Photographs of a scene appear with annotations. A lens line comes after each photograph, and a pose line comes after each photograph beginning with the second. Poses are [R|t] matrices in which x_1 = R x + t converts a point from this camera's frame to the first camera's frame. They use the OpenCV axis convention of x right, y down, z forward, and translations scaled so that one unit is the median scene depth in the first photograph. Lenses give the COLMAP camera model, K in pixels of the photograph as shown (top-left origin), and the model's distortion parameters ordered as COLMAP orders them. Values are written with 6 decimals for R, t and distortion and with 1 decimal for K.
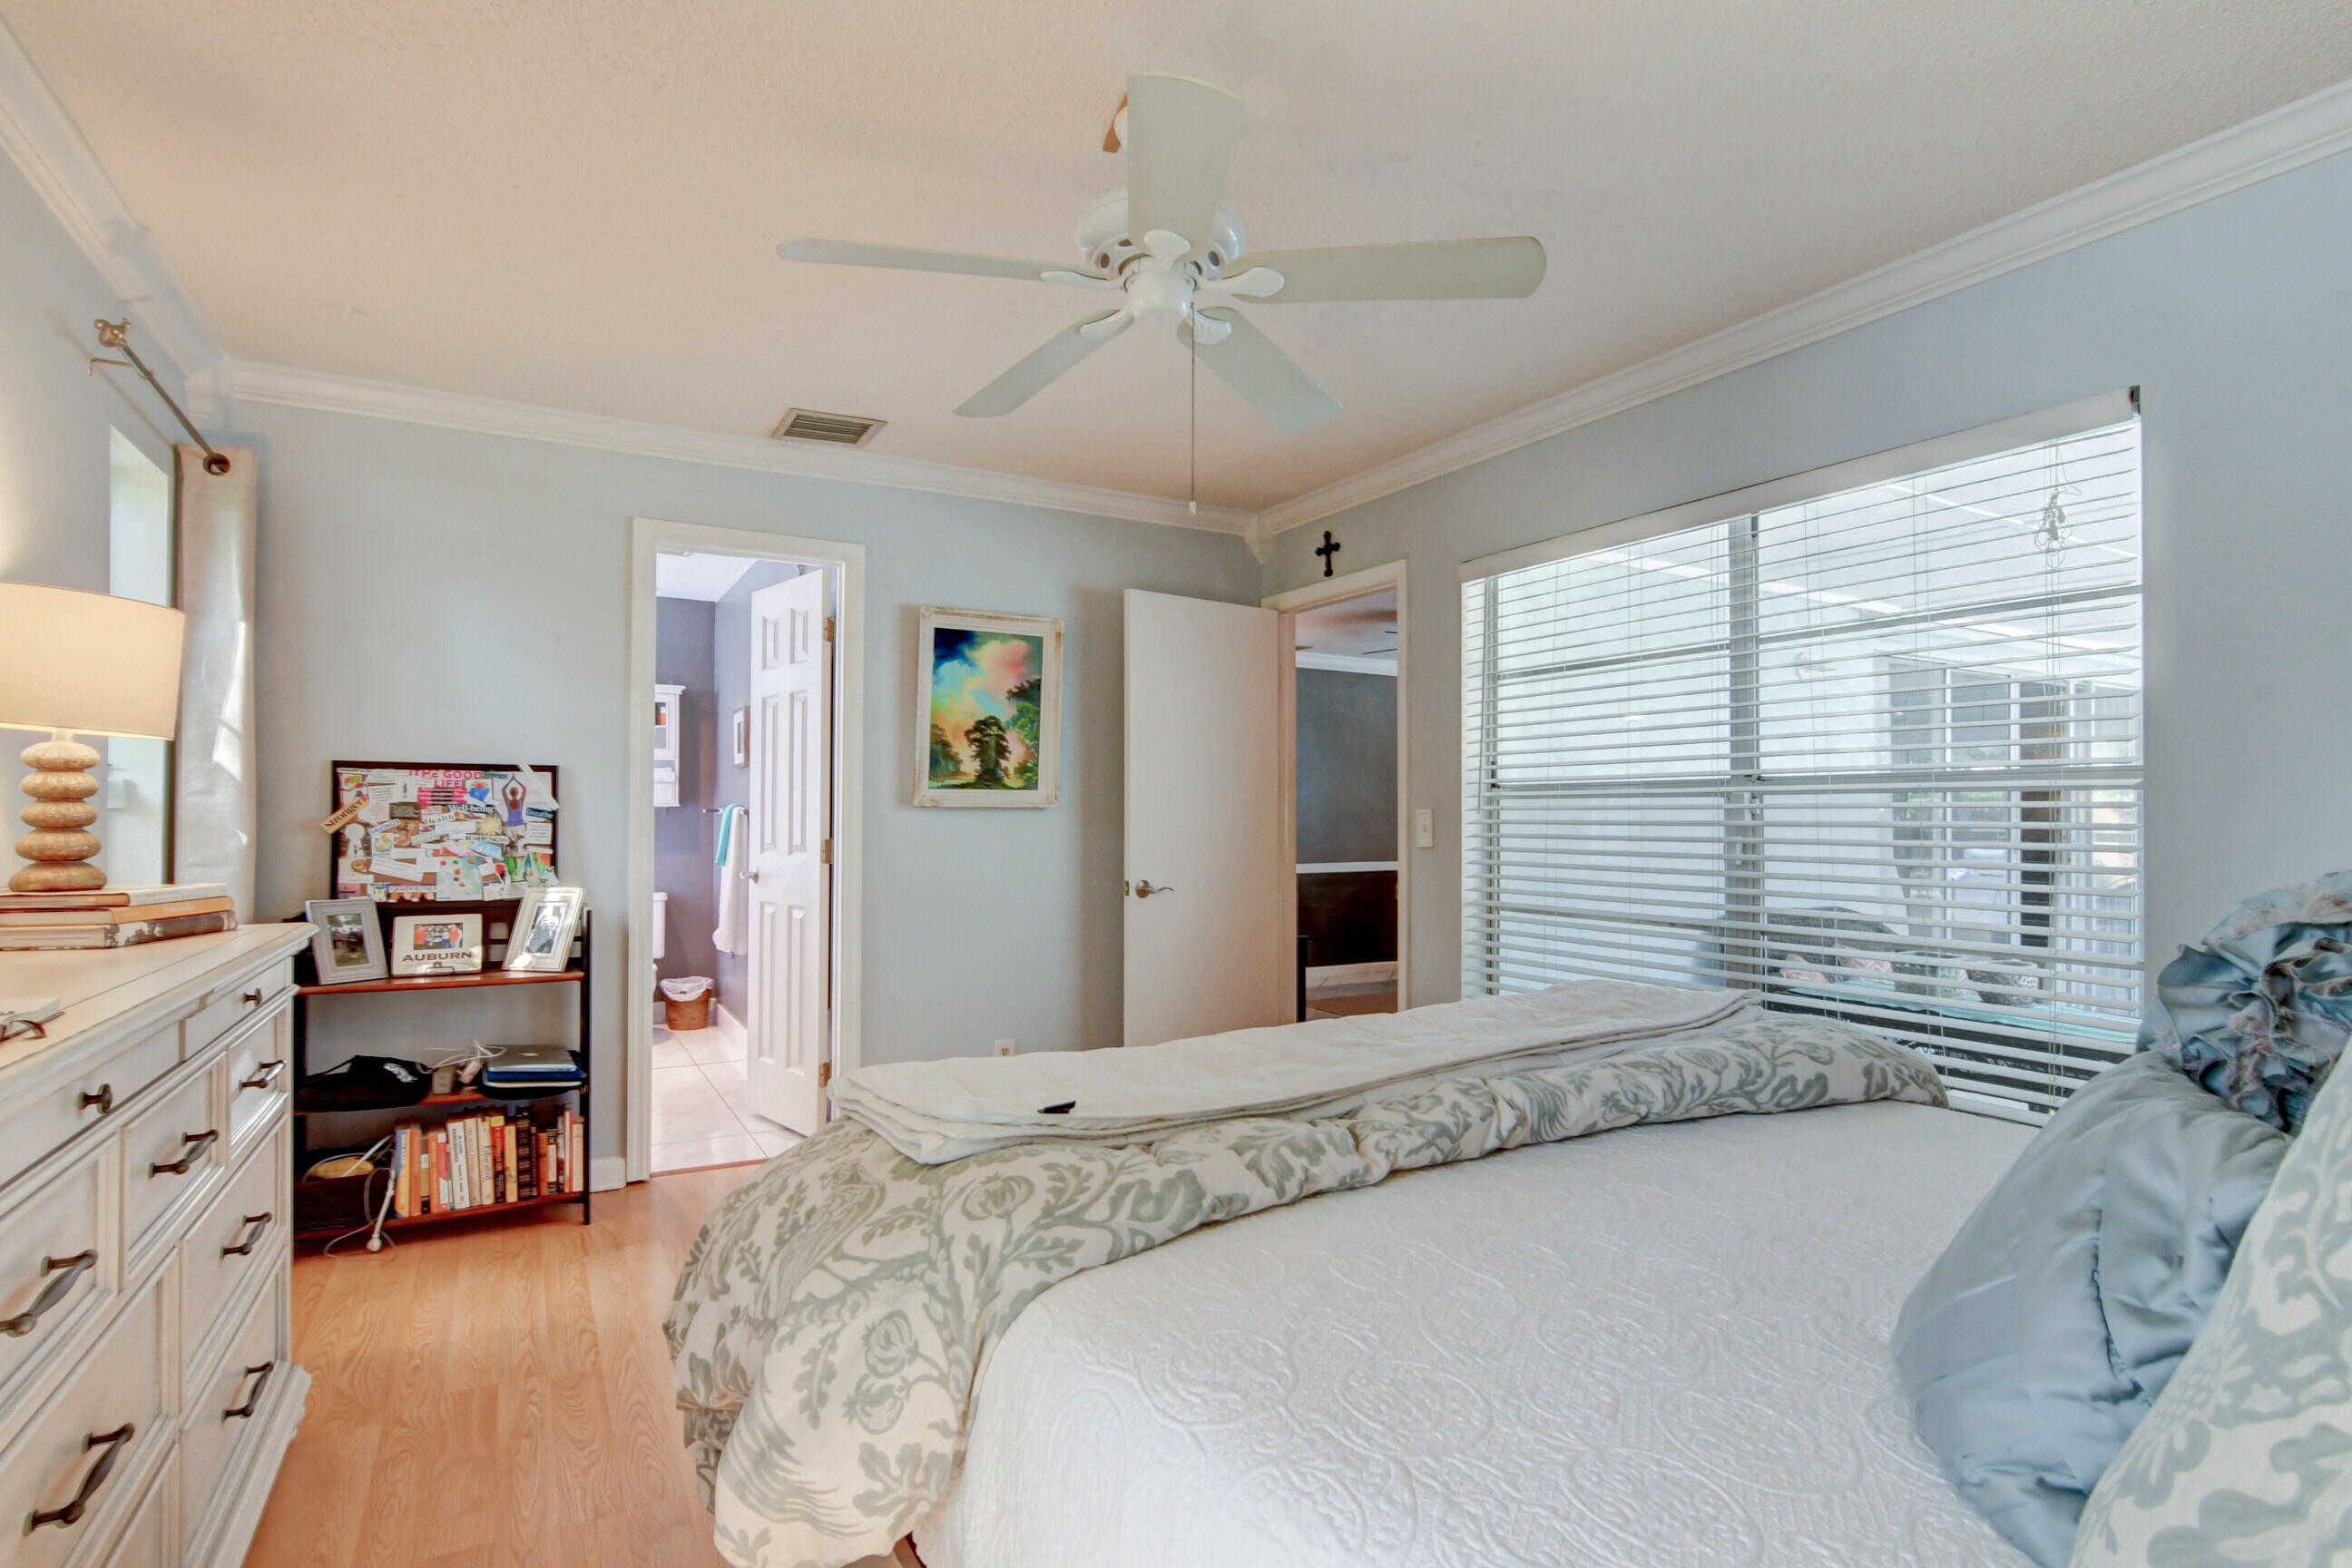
lens RADIAL K [[1150.4, 0, 1194.7], [0, 1150.4, 799.1], [0, 0, 1]] dist [-0.032880, 0.008818]
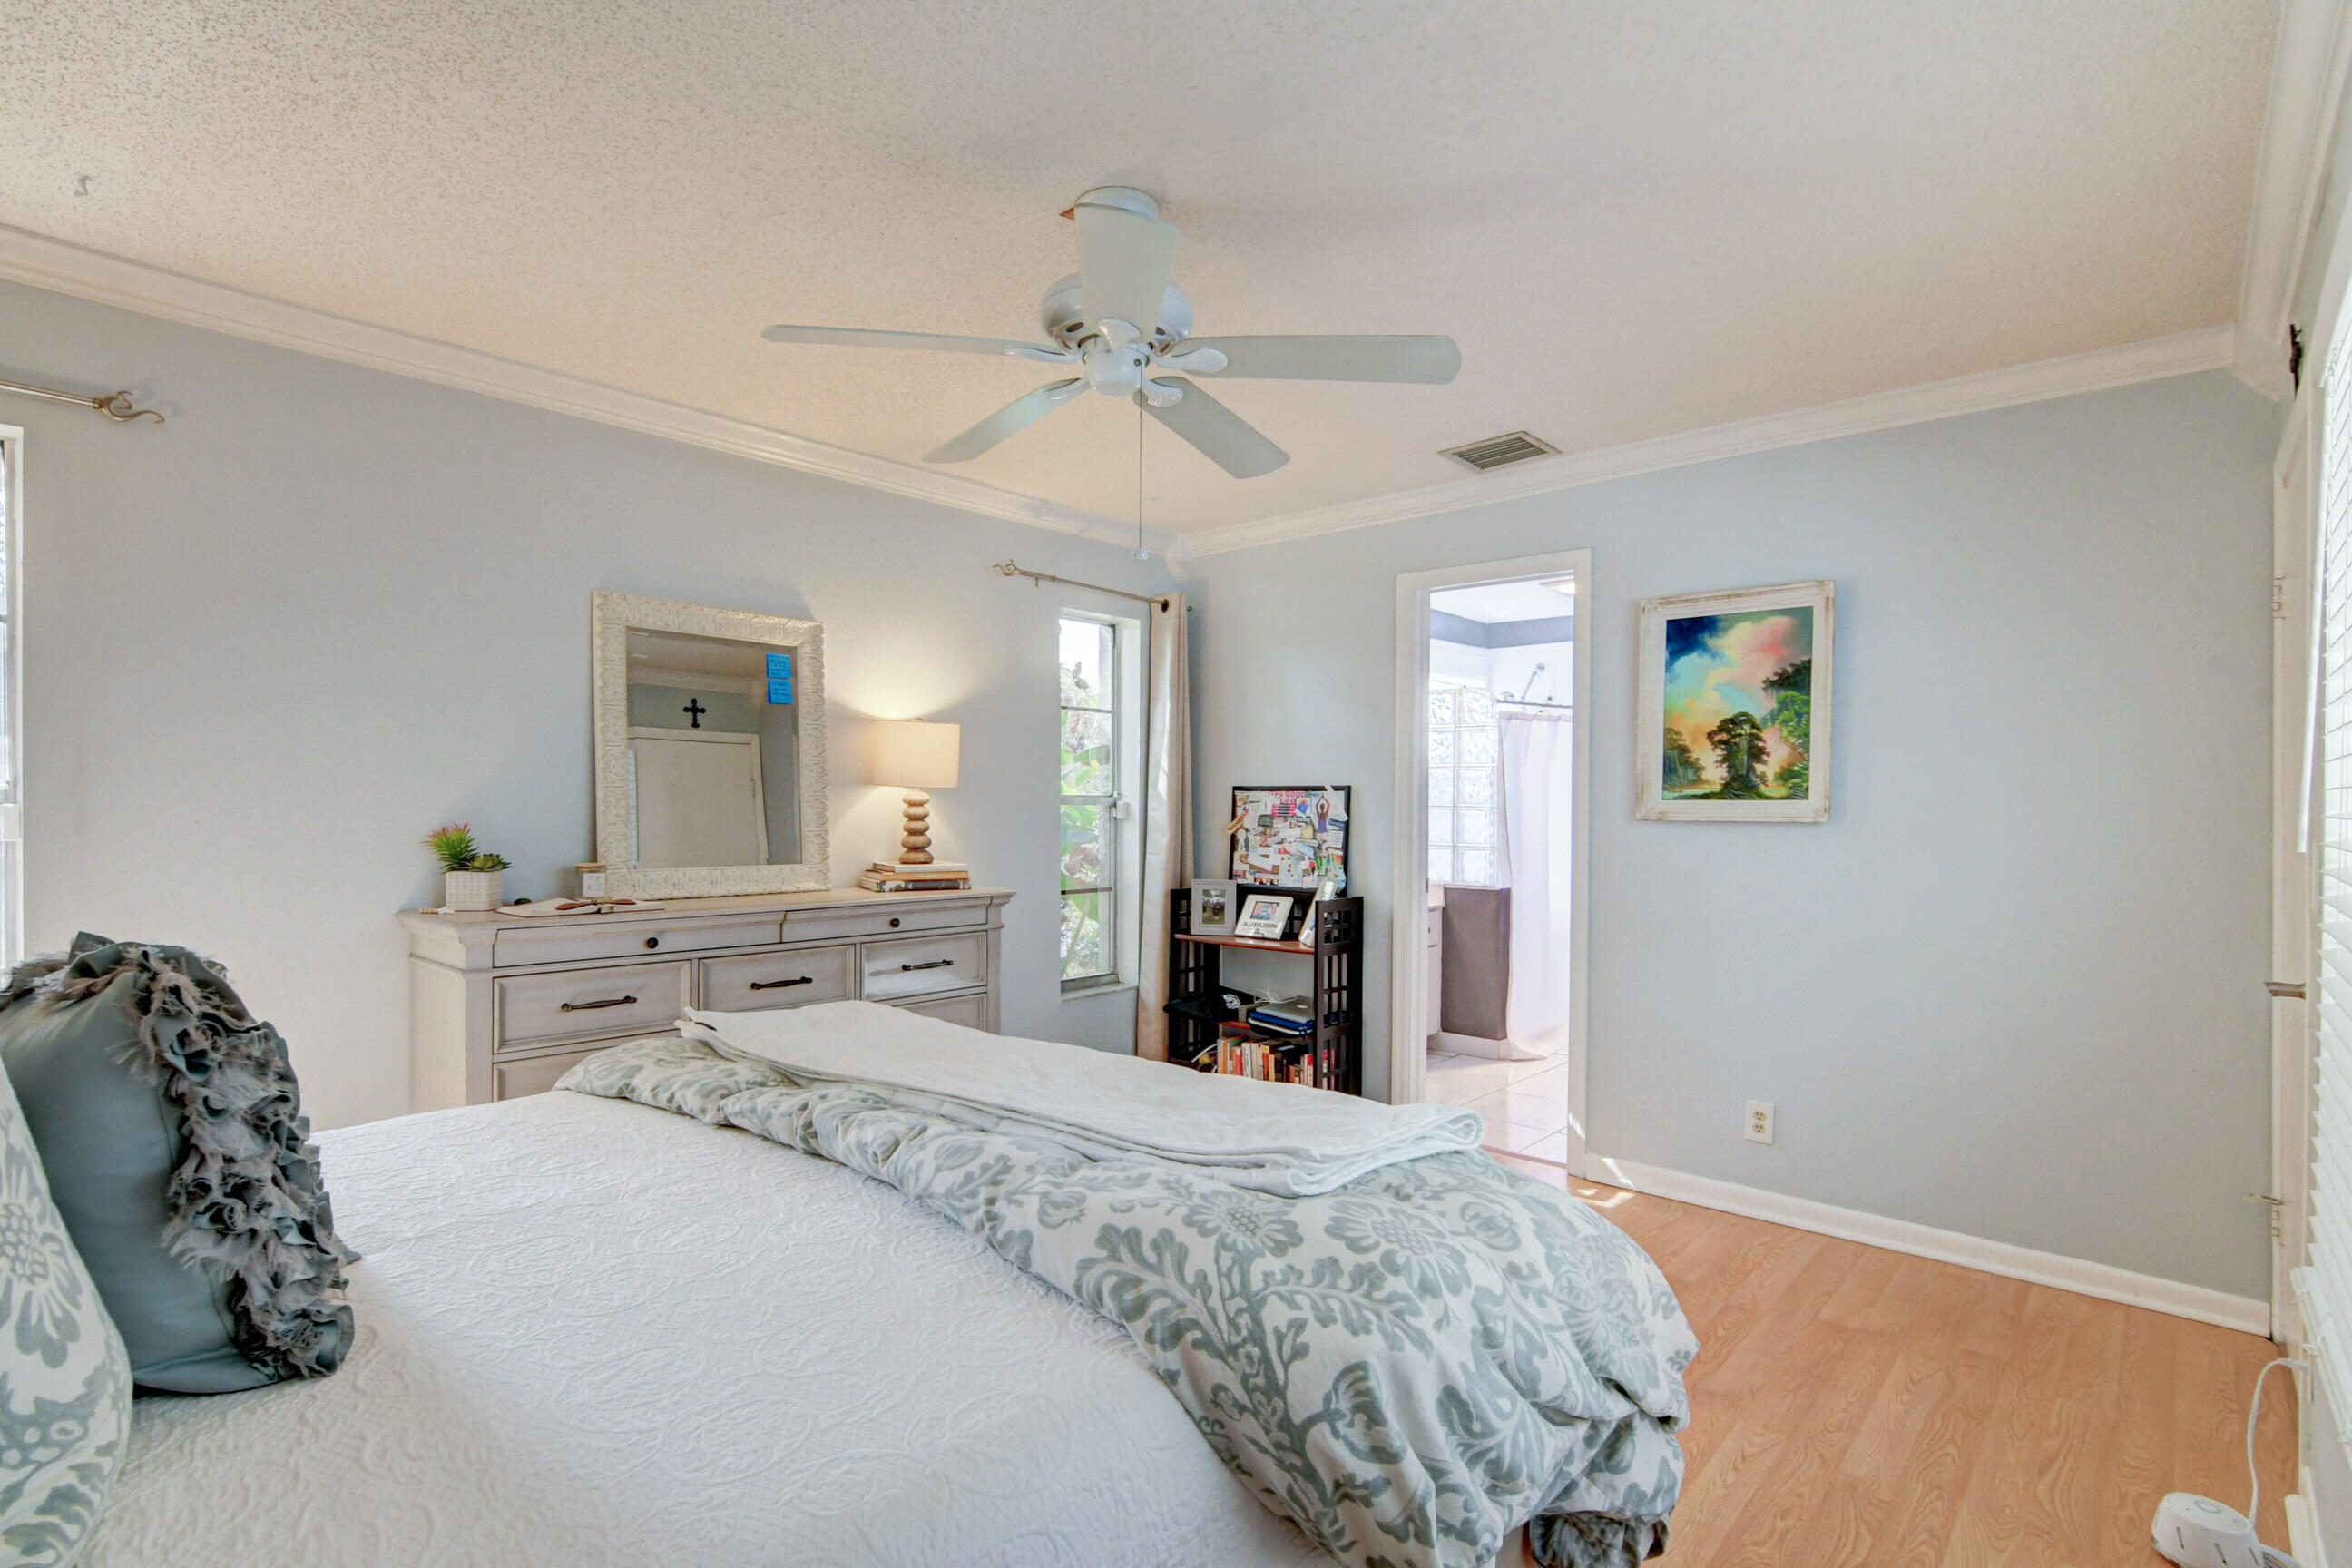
lens RADIAL K [[1150.4, 0, 1190.1], [0, 1150.4, 798.6], [0, 0, 1]] dist [-0.032880, 0.008818]
pose [[0.302493, -0.003255, -0.953146, 0.612706], [0.011055, 0.999939, 0.000093, -0.017263], [0.953087, -0.010565, 0.302511, 0.449913]]
